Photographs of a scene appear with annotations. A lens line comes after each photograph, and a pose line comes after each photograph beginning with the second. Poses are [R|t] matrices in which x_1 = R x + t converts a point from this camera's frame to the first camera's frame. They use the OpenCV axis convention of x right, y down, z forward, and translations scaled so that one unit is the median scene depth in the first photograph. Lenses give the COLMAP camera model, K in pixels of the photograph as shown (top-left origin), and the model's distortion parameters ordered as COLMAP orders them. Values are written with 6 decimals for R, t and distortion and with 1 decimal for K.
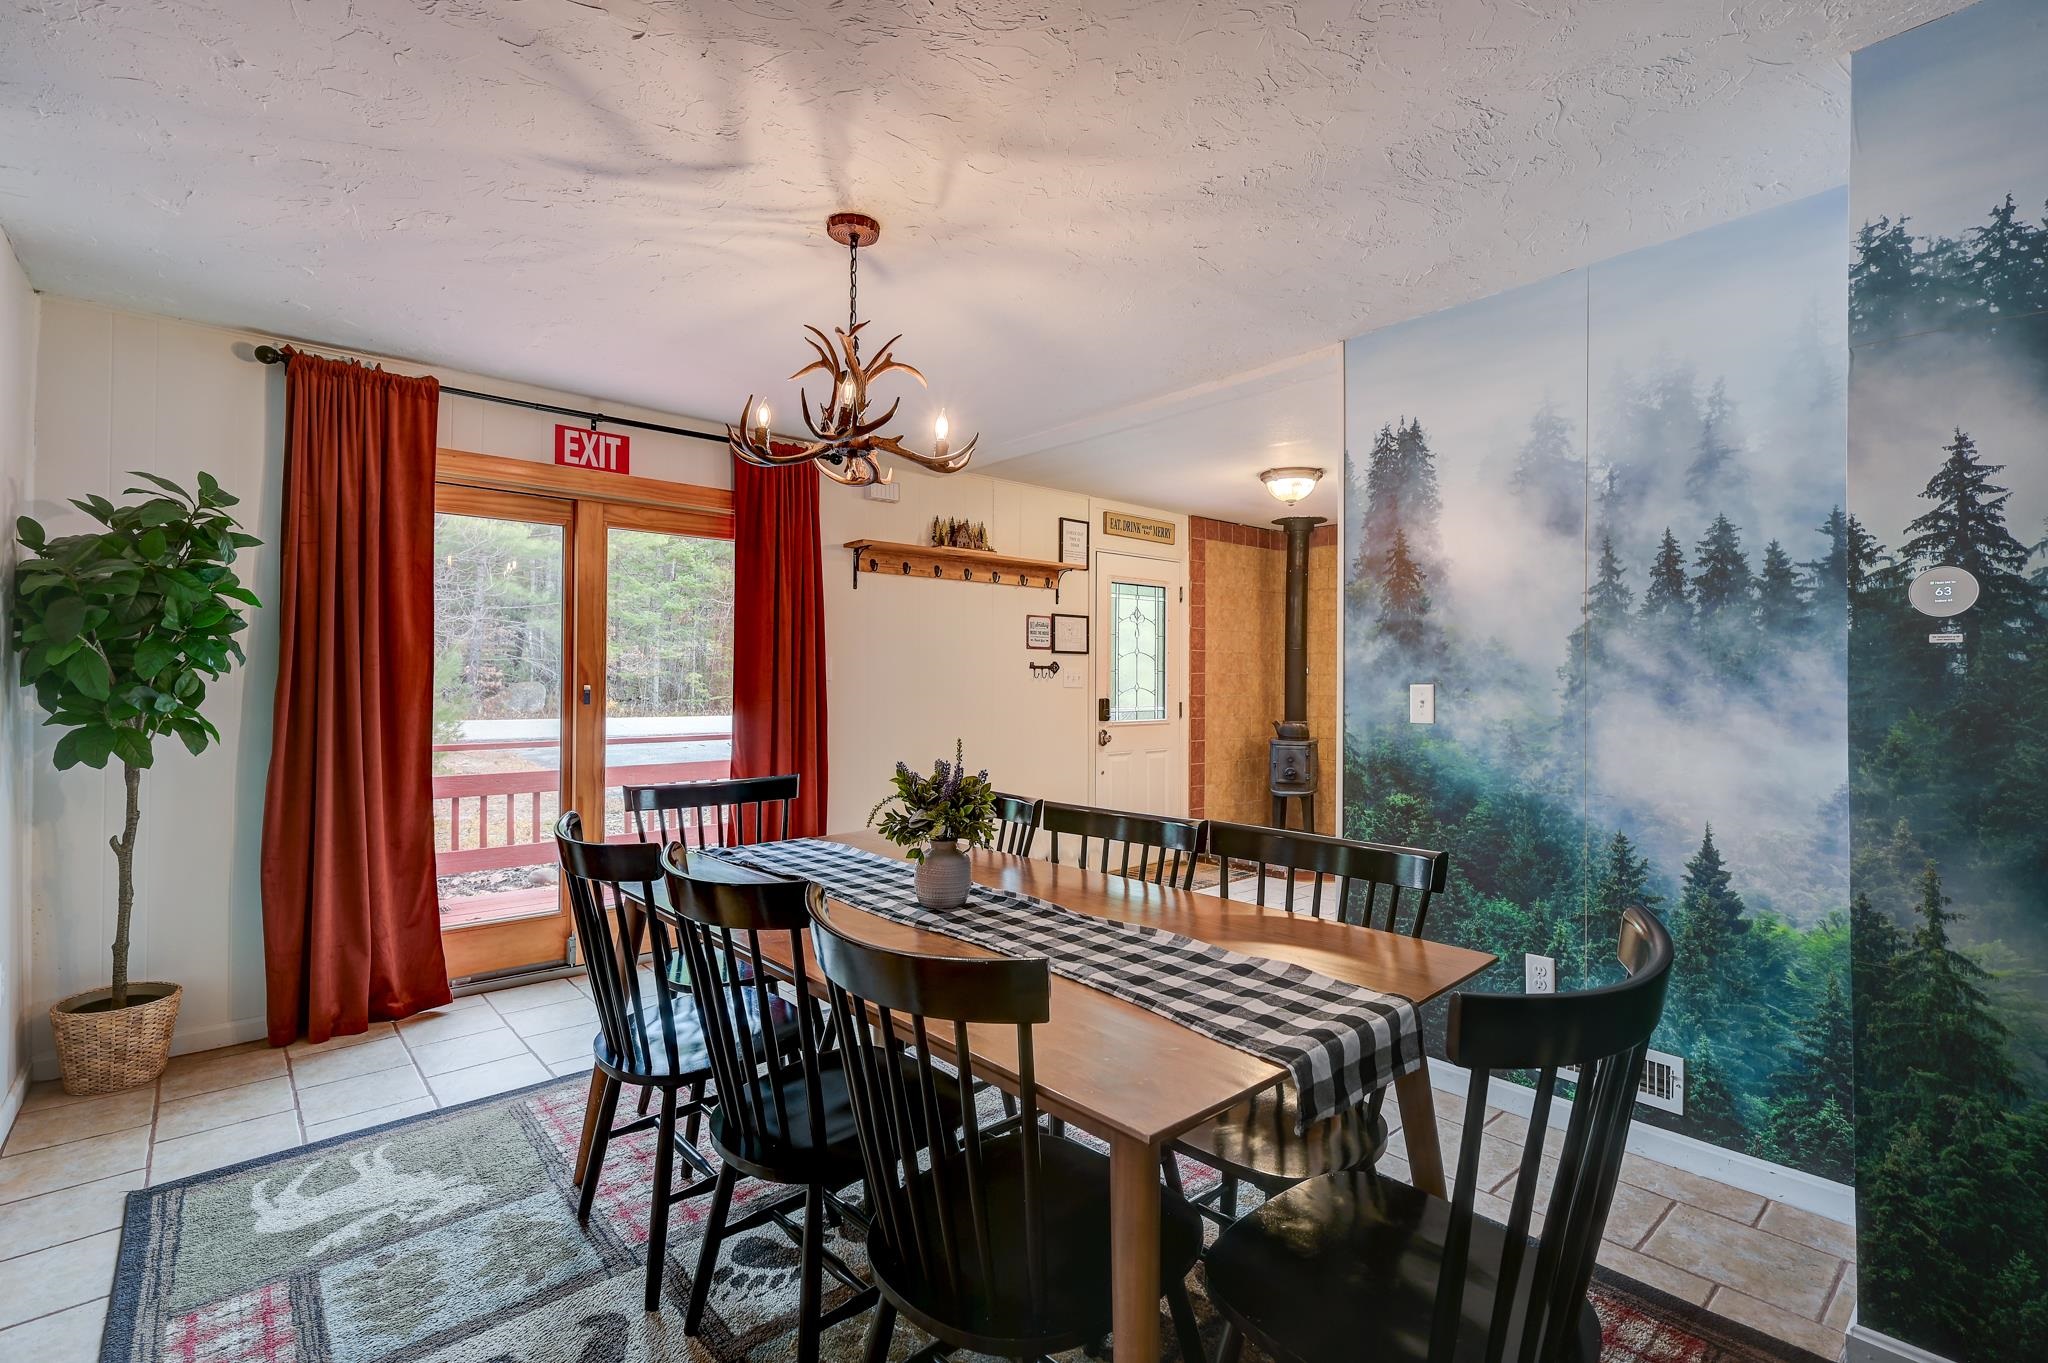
lens RADIAL K [[920.3, 0, 1029.3], [0, 920.3, 674.8], [0, 0, 1]] dist [0.000392, 0.000526]
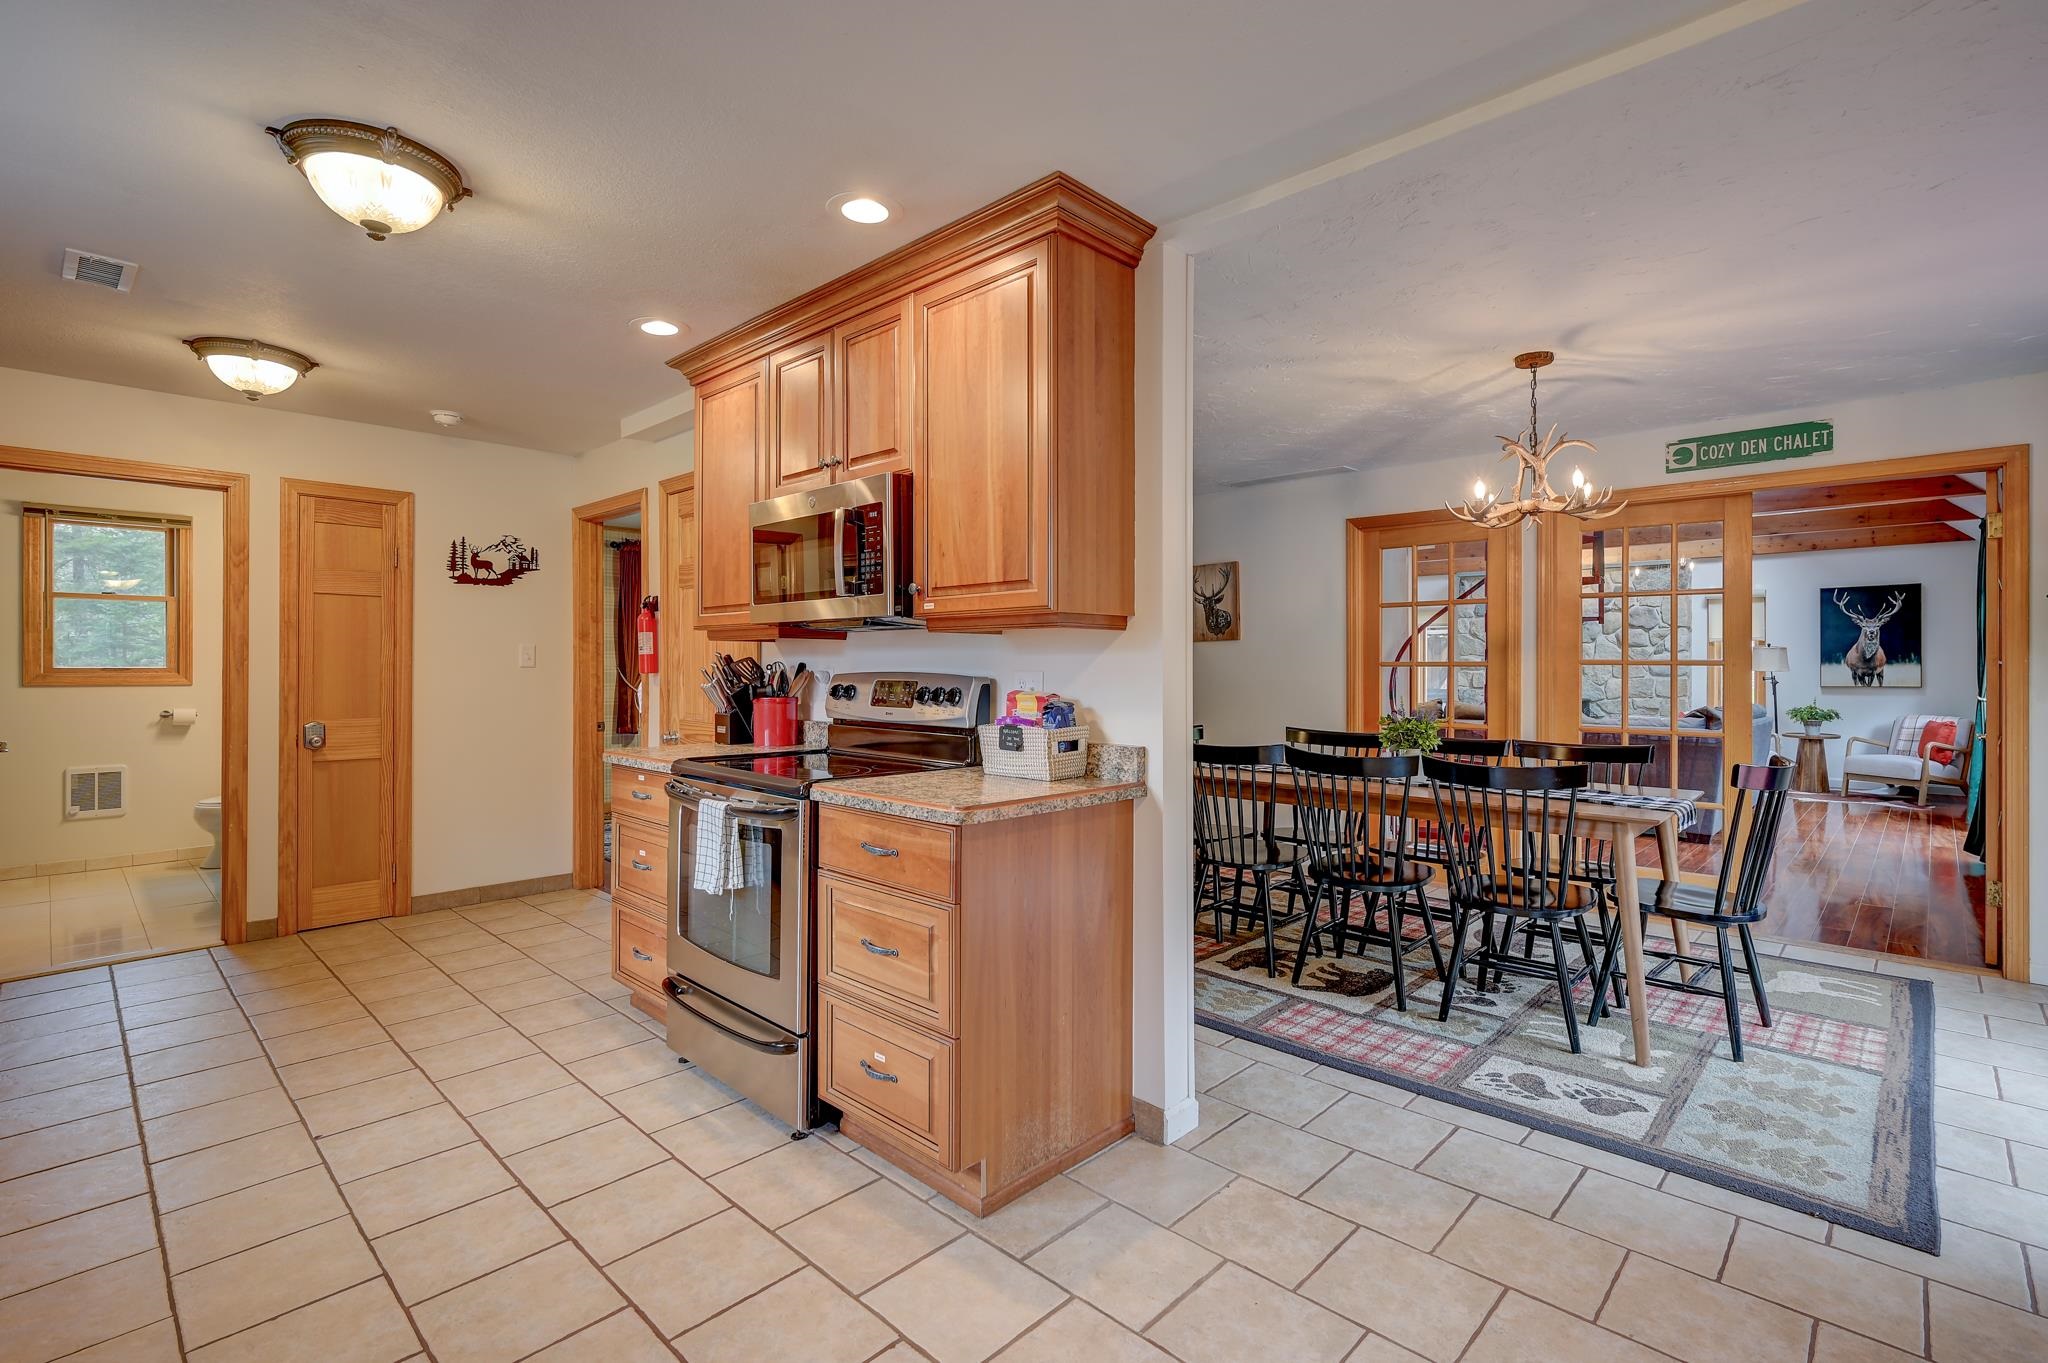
lens RADIAL K [[937.3, 0, 1038.0], [0, 937.3, 666.6], [0, 0, 1]] dist [0.000757, 0.000315]
pose [[-0.996179, -0.005809, -0.087146, 0.572115], [-0.005480, 0.999977, -0.004016, 0.013088], [0.087167, -0.003523, -0.996187, 1.903403]]
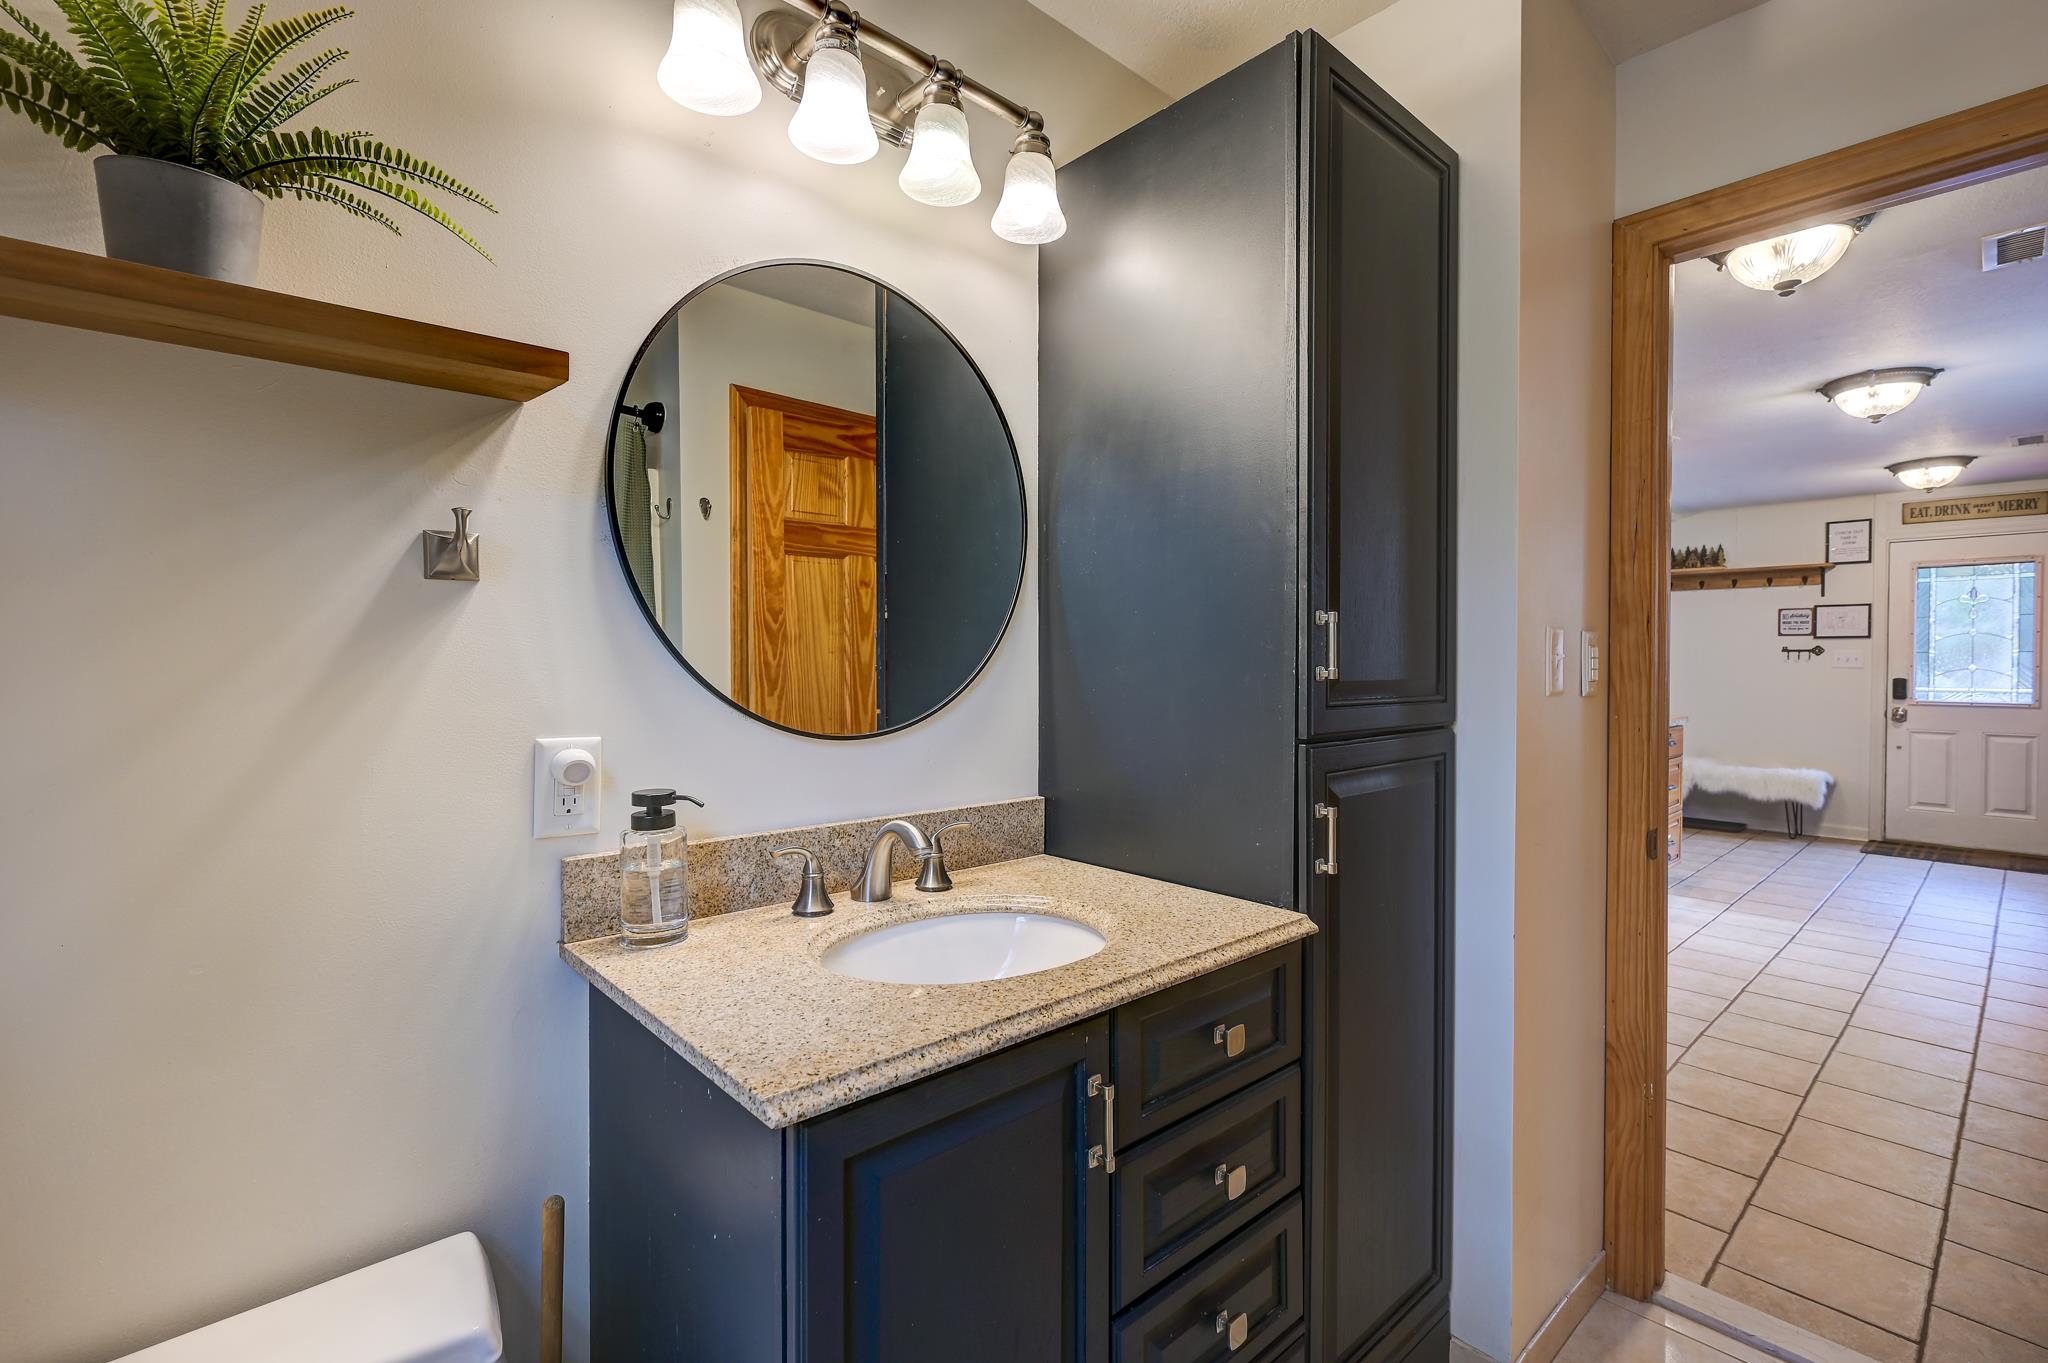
lens RADIAL K [[920.3, 0, 1029.3], [0, 920.3, 674.8], [0, 0, 1]] dist [0.000392, 0.000526]
pose [[0.013609, 0.011731, -0.999839, 2.294488], [0.002141, 0.999929, 0.011761, 0.013559], [0.999905, -0.002301, 0.013583, -0.064600]]
